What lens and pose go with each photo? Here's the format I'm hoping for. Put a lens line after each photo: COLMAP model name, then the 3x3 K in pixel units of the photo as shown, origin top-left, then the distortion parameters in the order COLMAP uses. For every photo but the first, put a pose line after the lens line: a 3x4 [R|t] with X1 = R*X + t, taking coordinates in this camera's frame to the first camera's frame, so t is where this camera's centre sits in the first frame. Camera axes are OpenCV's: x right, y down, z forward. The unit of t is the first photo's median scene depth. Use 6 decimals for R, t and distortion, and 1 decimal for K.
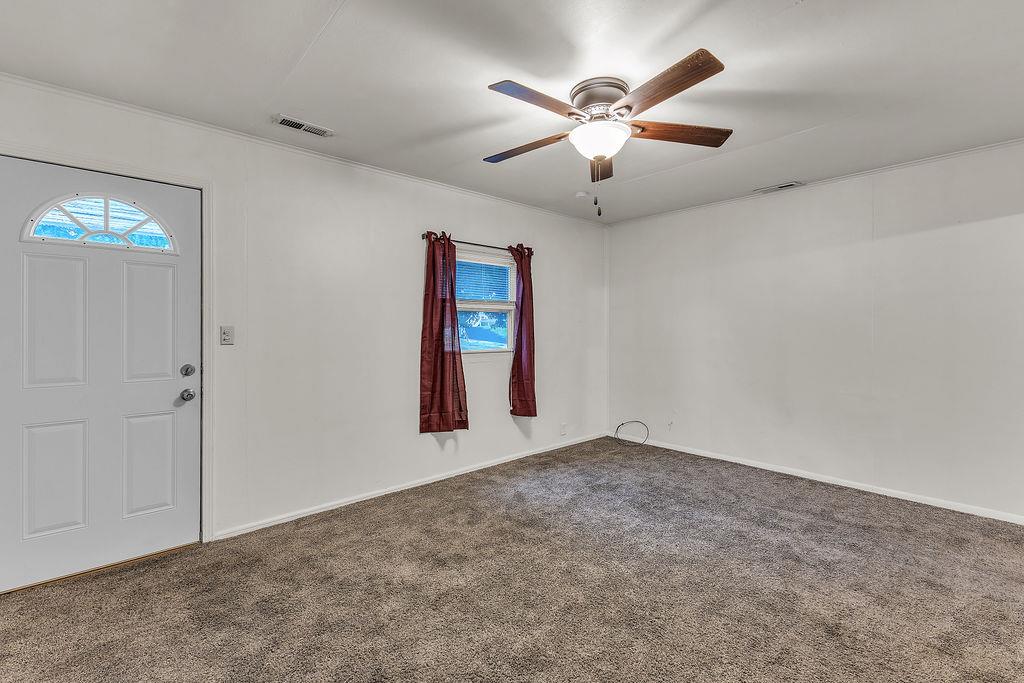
lens RADIAL K [[444.1, 0, 513.5], [0, 444.1, 334.8], [0, 0, 1]] dist [0.003890, -0.000500]
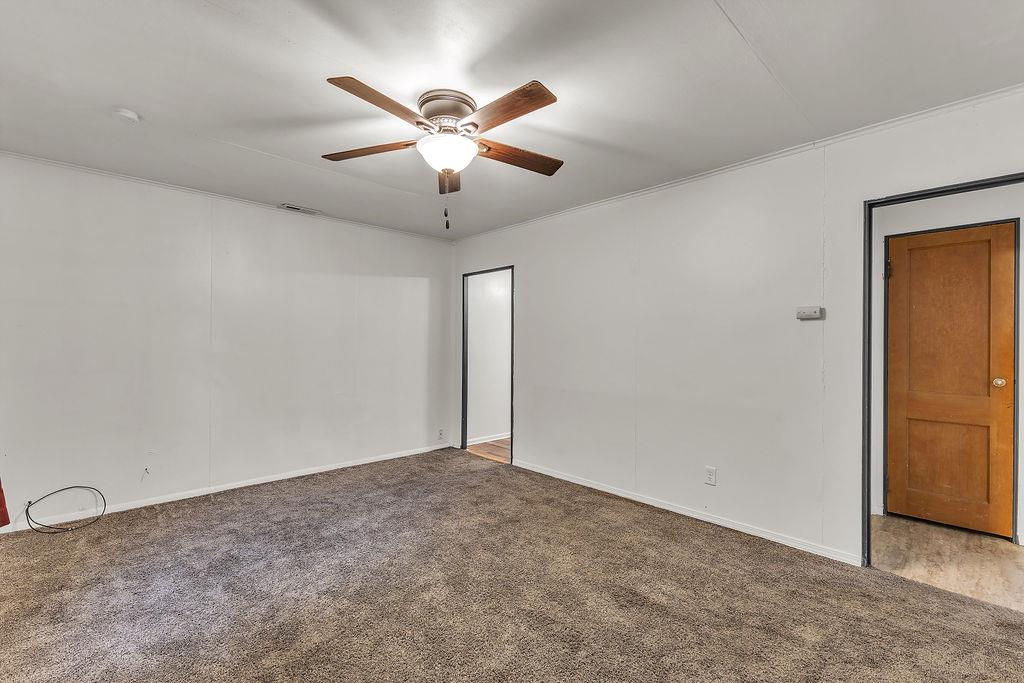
lens RADIAL K [[444.1, 0, 505.4], [0, 444.1, 337.8], [0, 0, 1]] dist [0.003890, -0.000500]
pose [[-0.025760, 0.015989, 0.999540, -0.576582], [0.006242, 0.999855, -0.015833, -0.002707], [-0.999649, 0.005831, -0.025856, 0.634795]]
